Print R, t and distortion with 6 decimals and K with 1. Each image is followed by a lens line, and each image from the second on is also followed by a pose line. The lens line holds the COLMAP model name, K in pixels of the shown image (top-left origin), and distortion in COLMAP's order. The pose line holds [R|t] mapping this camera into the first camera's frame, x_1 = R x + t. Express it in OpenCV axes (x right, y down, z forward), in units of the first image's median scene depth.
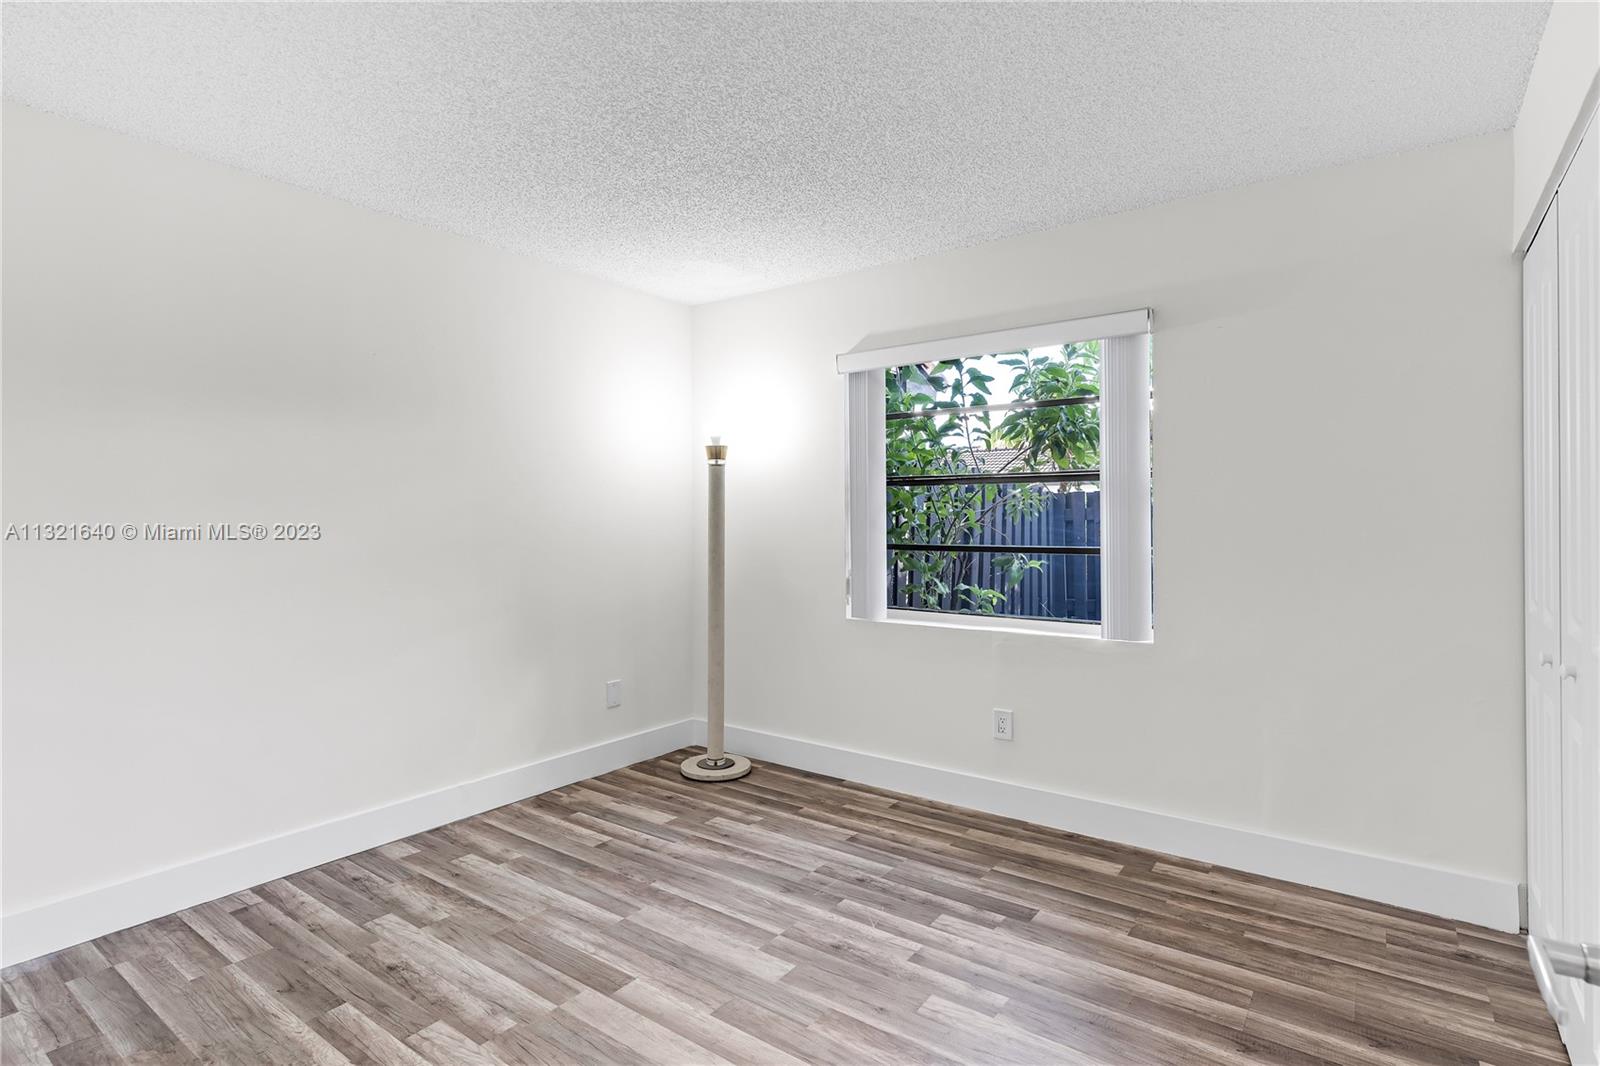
lens RADIAL K [[773.2, 0, 812.6], [0, 773.2, 525.2], [0, 0, 1]] dist [0.001346, -0.001190]
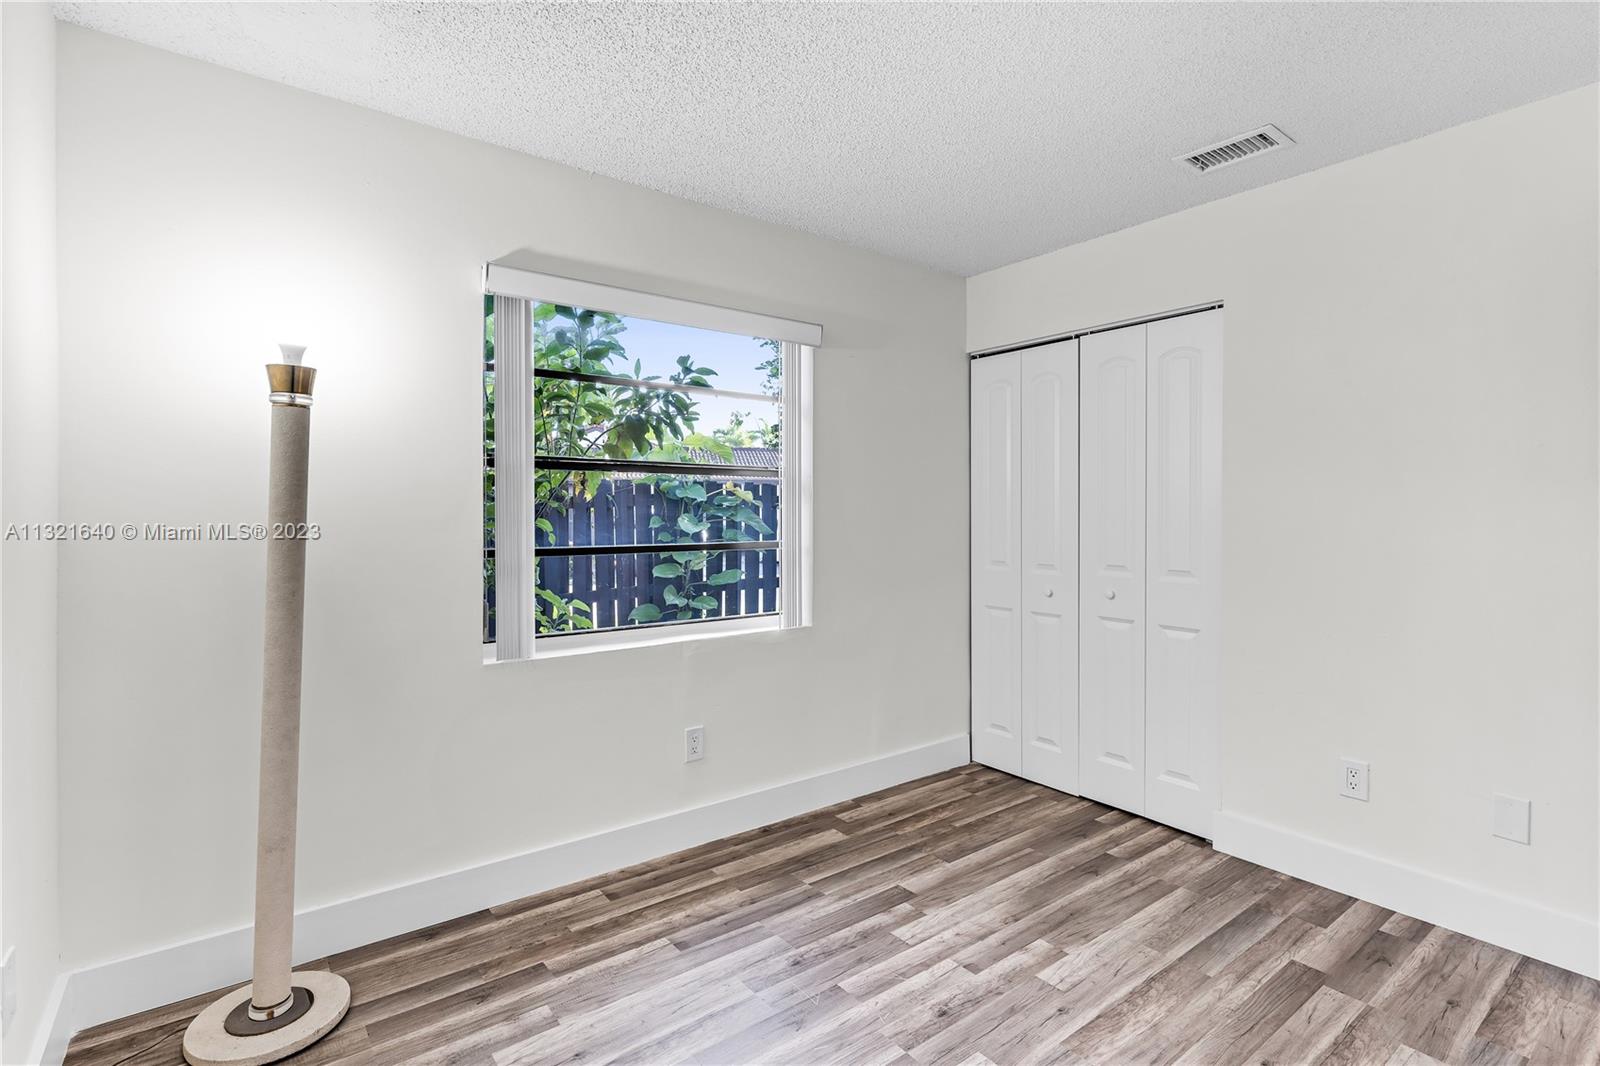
lens RADIAL K [[773.2, 0, 806.0], [0, 773.2, 524.6], [0, 0, 1]] dist [0.001346, -0.001190]
pose [[0.299342, -0.011107, 0.954081, -0.621483], [0.008277, 0.999925, 0.009044, -0.003355], [-0.954110, 0.005190, 0.299411, 0.667671]]
